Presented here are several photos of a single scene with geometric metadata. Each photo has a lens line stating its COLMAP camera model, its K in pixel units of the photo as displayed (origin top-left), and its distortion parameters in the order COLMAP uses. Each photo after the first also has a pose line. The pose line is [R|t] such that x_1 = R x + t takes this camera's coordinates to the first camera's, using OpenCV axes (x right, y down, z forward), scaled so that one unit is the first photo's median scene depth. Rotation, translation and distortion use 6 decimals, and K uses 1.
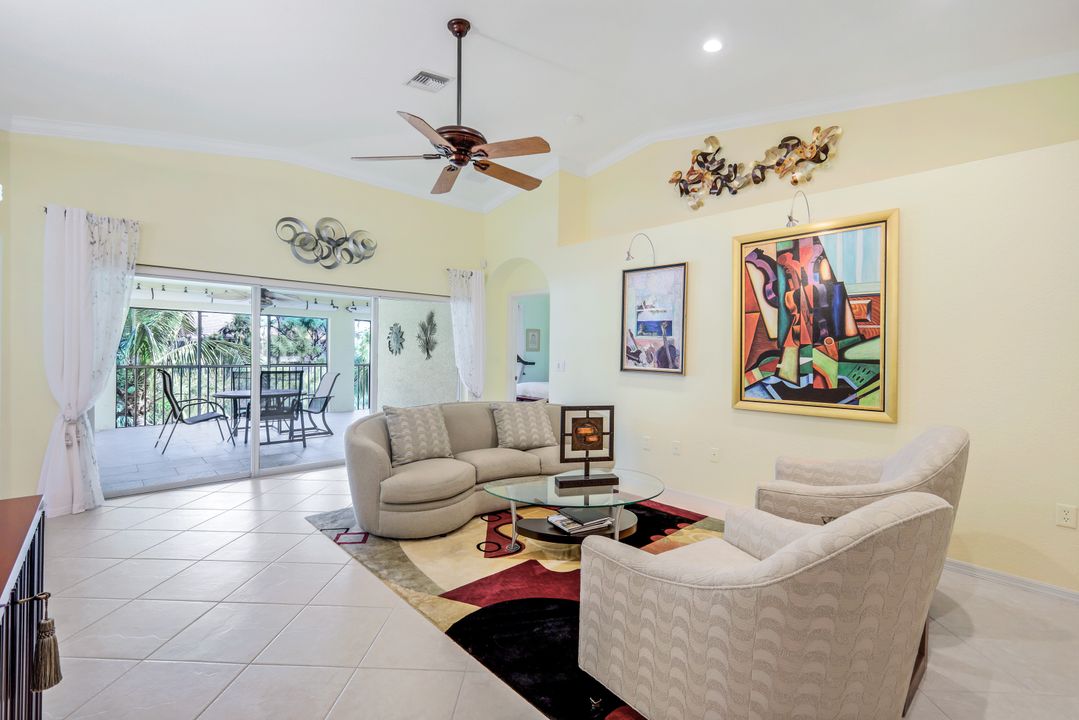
lens RADIAL K [[477.3, 0, 540.0], [0, 477.3, 356.4], [0, 0, 1]] dist [0.002452, -0.000342]
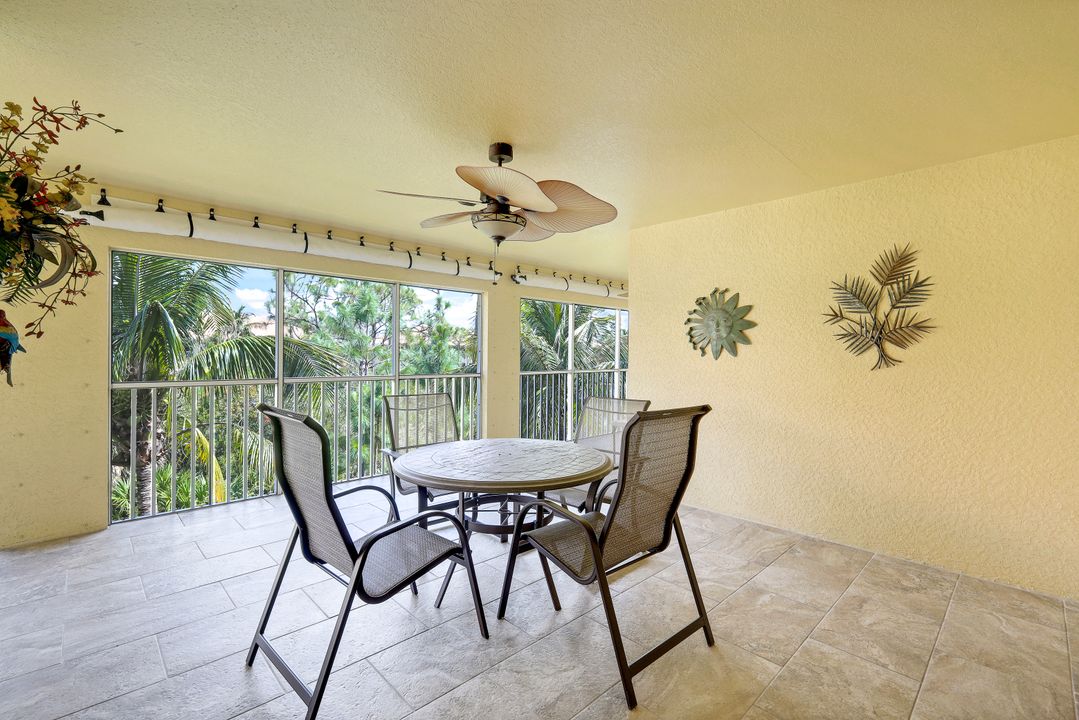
lens RADIAL K [[477.3, 0, 540.0], [0, 477.3, 356.4], [0, 0, 1]] dist [0.002452, -0.000342]
pose [[0.999833, -0.003170, 0.018013, -1.054380], [0.003234, 0.999989, -0.003534, -0.005995], [-0.018001, 0.003591, 0.999832, 1.169144]]
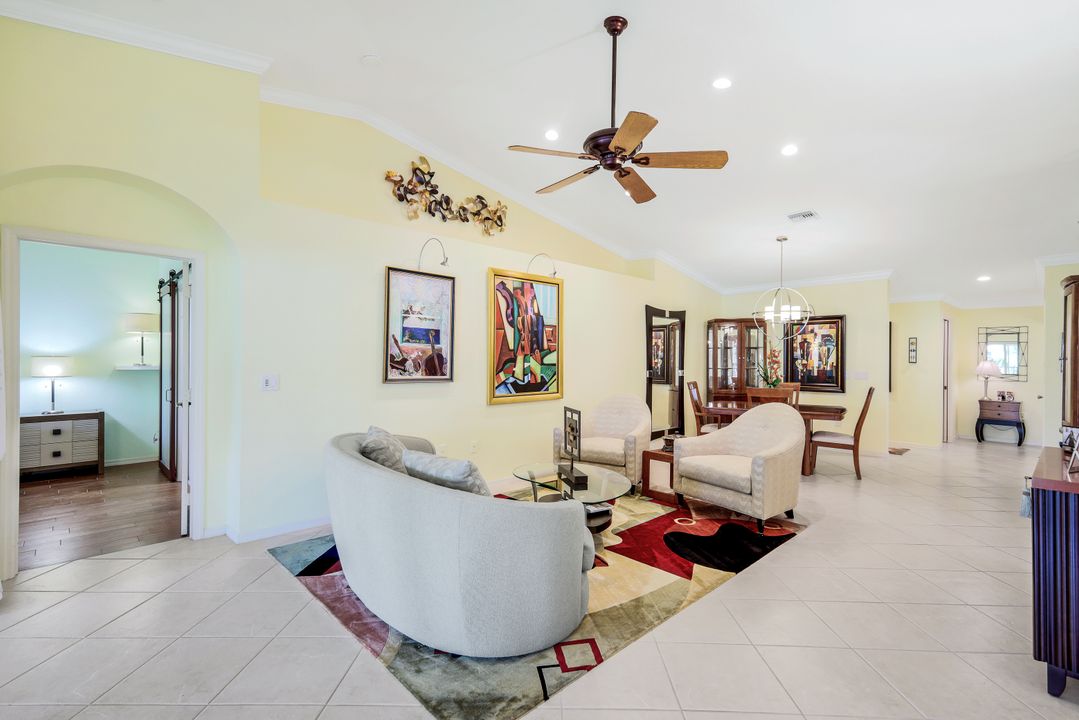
lens RADIAL K [[494.1, 0, 543.7], [0, 494.1, 359.6], [0, 0, 1]] dist [0.016462, -0.000120]
pose [[-0.019420, -0.012967, 0.999727, -0.924991], [0.004696, 0.999904, 0.013061, -0.026384], [-0.999800, 0.004948, -0.019358, 0.918889]]
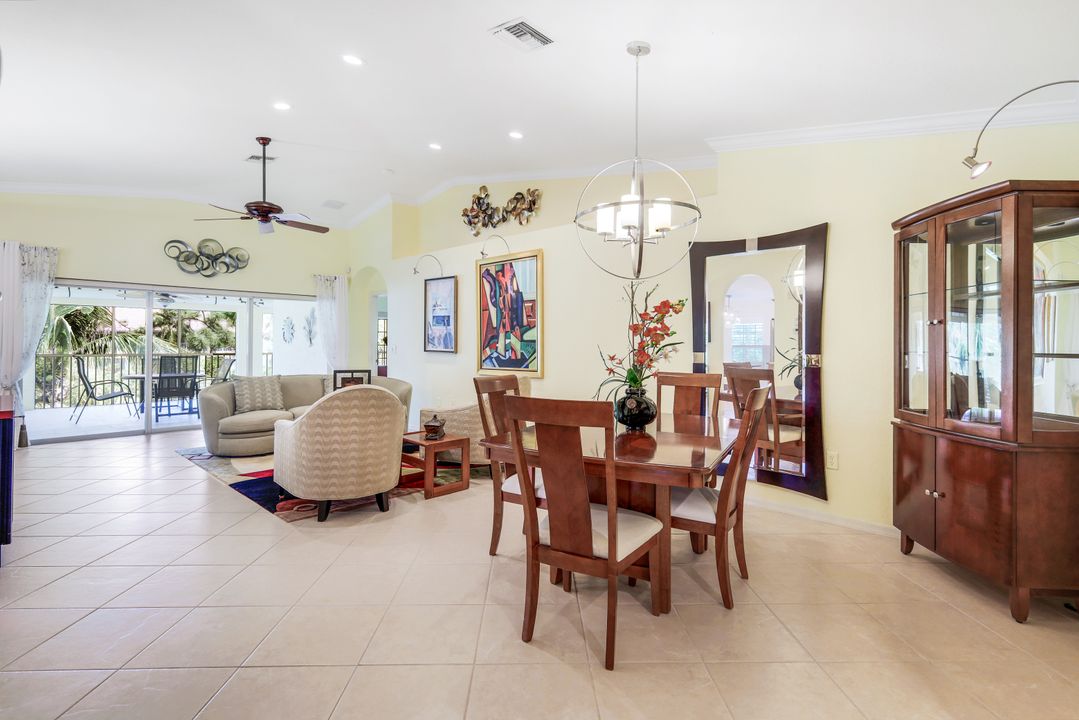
lens RADIAL K [[513.6, 0, 545.8], [0, 513.6, 340.1], [0, 0, 1]] dist [0.001326, -0.000041]
pose [[0.998021, -0.007764, 0.062407, 0.540070], [0.008837, 0.999817, -0.016943, 0.031838], [-0.062264, 0.017461, 0.997907, -0.644204]]
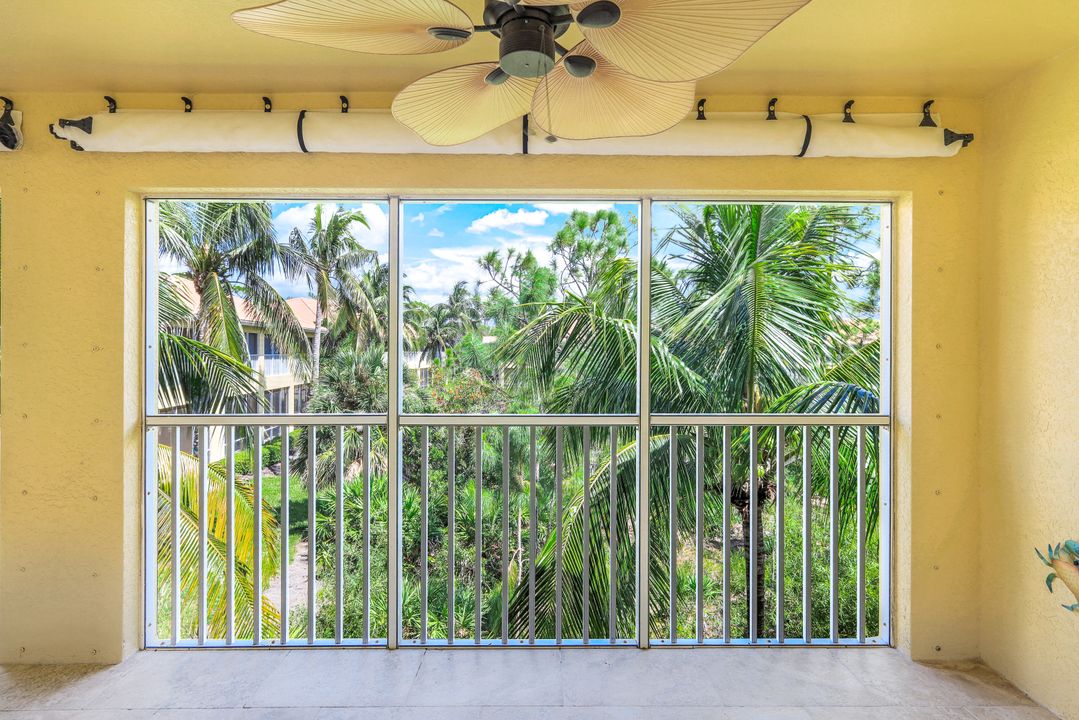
lens RADIAL K [[477.3, 0, 540.0], [0, 477.3, 356.4], [0, 0, 1]] dist [0.002452, -0.000342]
pose [[0.736680, -0.004692, -0.676226, -1.142363], [-0.006199, 0.999887, -0.013691, -0.019178], [0.676213, 0.014278, 0.736567, 2.020865]]
